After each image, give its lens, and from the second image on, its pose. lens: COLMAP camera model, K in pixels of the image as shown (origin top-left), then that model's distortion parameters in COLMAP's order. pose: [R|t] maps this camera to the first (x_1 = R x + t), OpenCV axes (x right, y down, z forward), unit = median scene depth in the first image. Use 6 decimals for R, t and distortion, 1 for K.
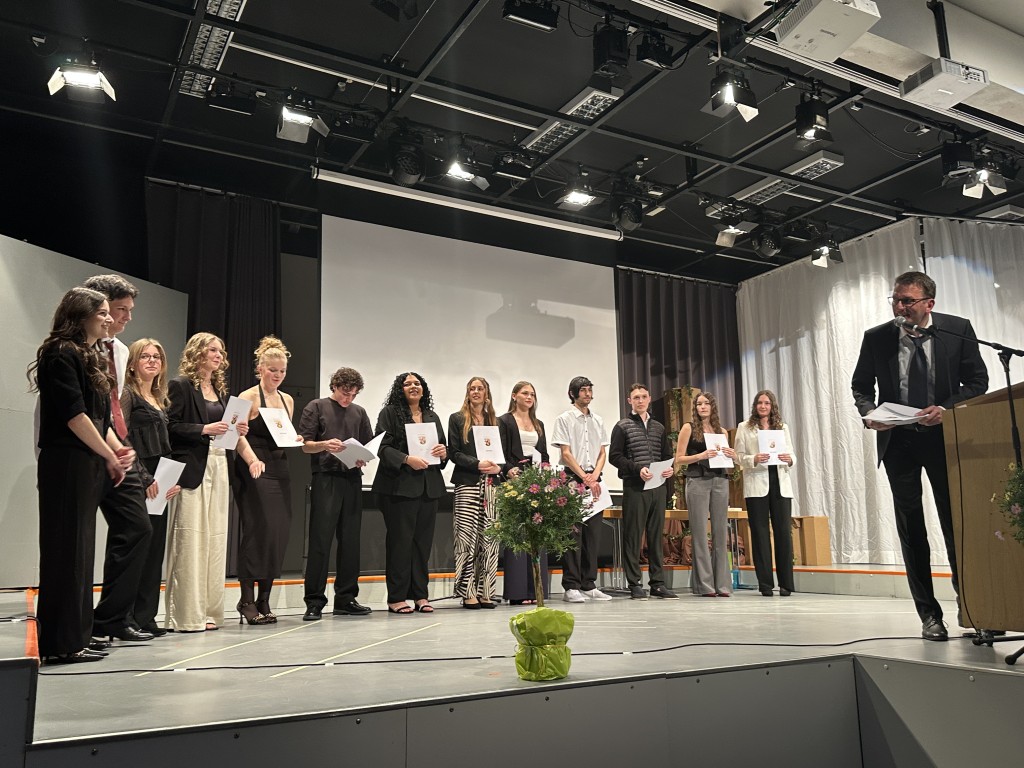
lens RADIAL K [[826.9, 0, 507.3], [0, 826.9, 391.4], [0, 0, 1]] dist [0.203824, -0.455962]
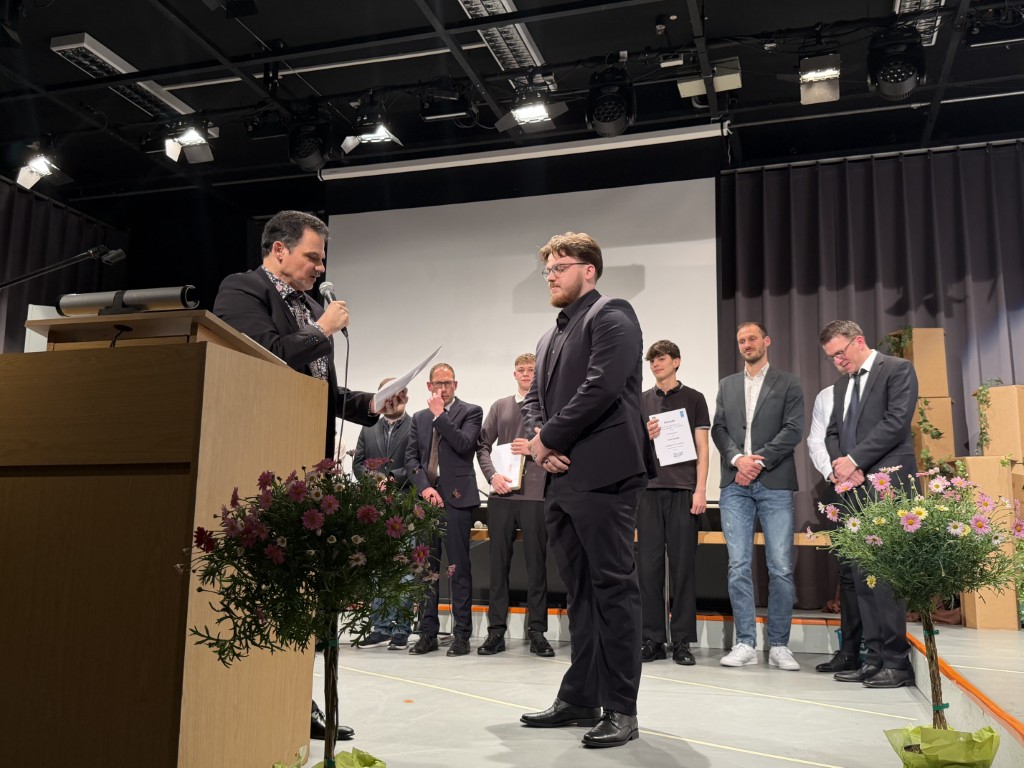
lens RADIAL K [[936.5, 0, 516.7], [0, 936.5, 380.9], [0, 0, 1]] dist [0.121884, -0.259957]
pose [[0.692310, -0.103923, -0.714078, 0.667292], [0.104203, 0.993601, -0.043577, 0.043320], [0.714037, -0.044241, 0.698709, 0.396259]]
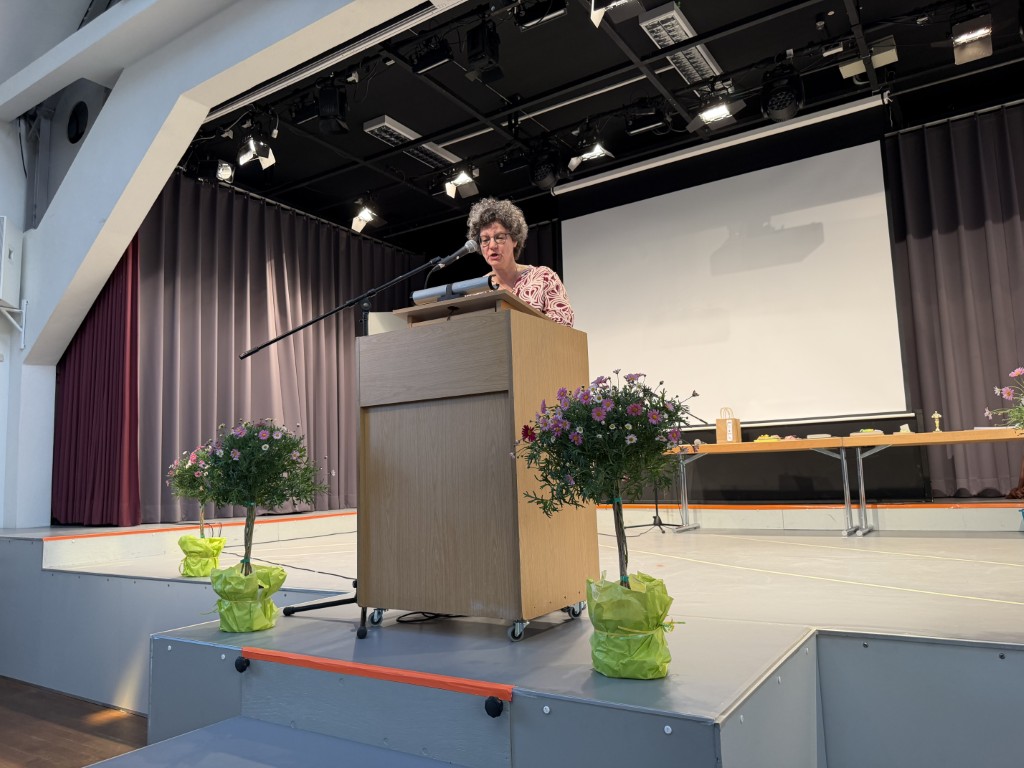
lens RADIAL K [[729.7, 0, 506.4], [0, 729.7, 387.1], [0, 0, 1]] dist [0.045632, -0.066730]
pose [[0.459650, -0.112357, -0.880964, 0.682688], [0.181544, 0.982906, -0.030637, 0.054140], [0.869347, -0.145851, 0.472191, 0.368126]]
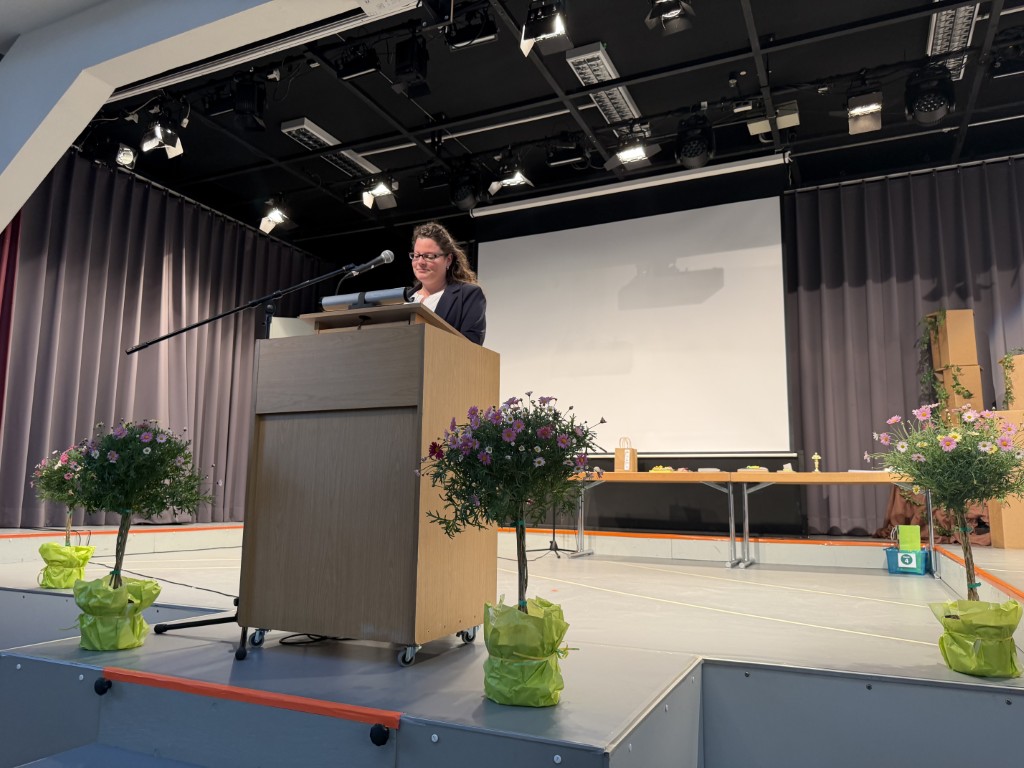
lens RADIAL K [[729.4, 0, 513.8], [0, 729.4, 387.5], [0, 0, 1]] dist [0.036356, -0.055573]
pose [[0.585682, -0.101558, -0.804153, 0.676589], [0.120478, 0.992006, -0.037536, 0.054868], [0.801537, -0.074899, 0.593236, 0.368491]]
